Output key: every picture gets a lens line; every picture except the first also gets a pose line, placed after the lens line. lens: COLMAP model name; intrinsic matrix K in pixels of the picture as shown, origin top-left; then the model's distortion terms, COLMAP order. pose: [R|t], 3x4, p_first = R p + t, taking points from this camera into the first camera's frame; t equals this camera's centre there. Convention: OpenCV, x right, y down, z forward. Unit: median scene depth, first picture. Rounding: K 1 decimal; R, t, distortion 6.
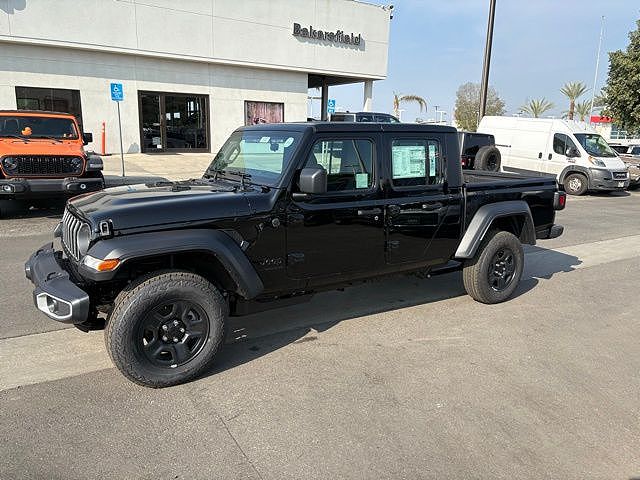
lens RADIAL K [[472.4, 0, 324.6], [0, 472.4, 240.8], [0, 0, 1]] dist [0.004495, 0.000115]
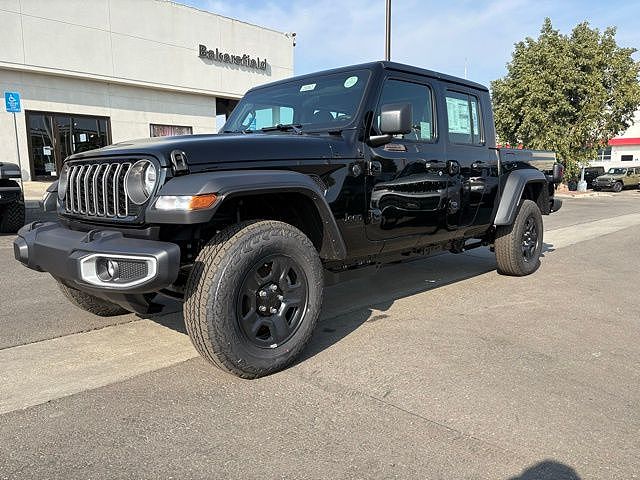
lens RADIAL K [[474.3, 0, 319.8], [0, 474.3, 241.6], [0, 0, 1]] dist [-0.000685, -0.001772]
pose [[0.973445, -0.060373, 0.220818, -0.302520], [0.077250, 0.994648, -0.068606, 0.118080], [-0.215494, 0.083842, 0.972899, 0.179767]]
